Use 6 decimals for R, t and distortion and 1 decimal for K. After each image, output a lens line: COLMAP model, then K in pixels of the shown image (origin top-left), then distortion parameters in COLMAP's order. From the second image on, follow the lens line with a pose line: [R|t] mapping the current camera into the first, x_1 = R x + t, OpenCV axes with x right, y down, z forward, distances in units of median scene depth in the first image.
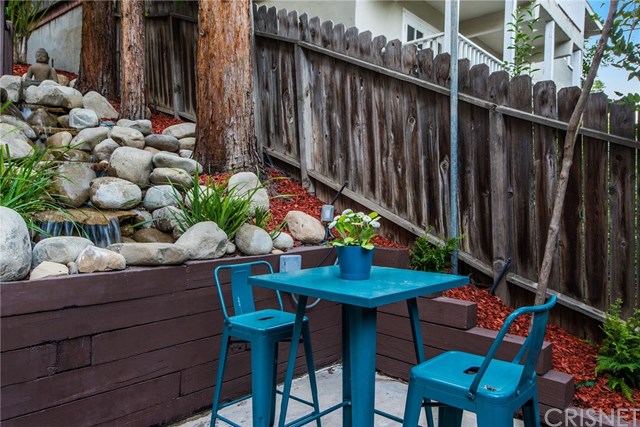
lens RADIAL K [[473.3, 0, 319.2], [0, 473.3, 212.0], [0, 0, 1]] dist [-0.001075, -0.000102]
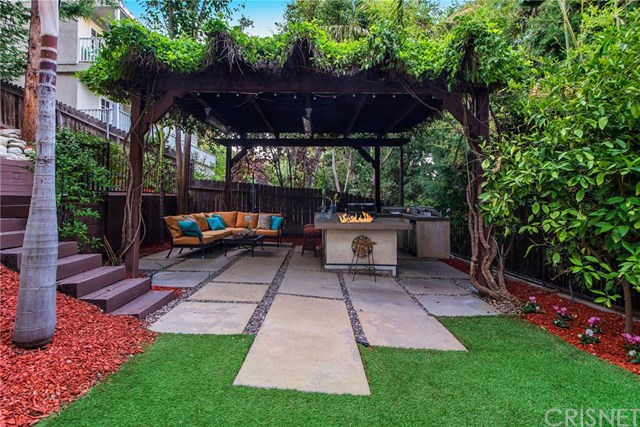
lens RADIAL K [[325.7, 0, 309.1], [0, 325.7, 198.1], [0, 0, 1]] dist [-0.002062, -0.000433]
pose [[0.758331, -0.010013, 0.651793, -0.237086], [0.019515, 0.999783, -0.007347, 0.366934], [-0.651578, 0.018291, 0.758361, -2.181785]]
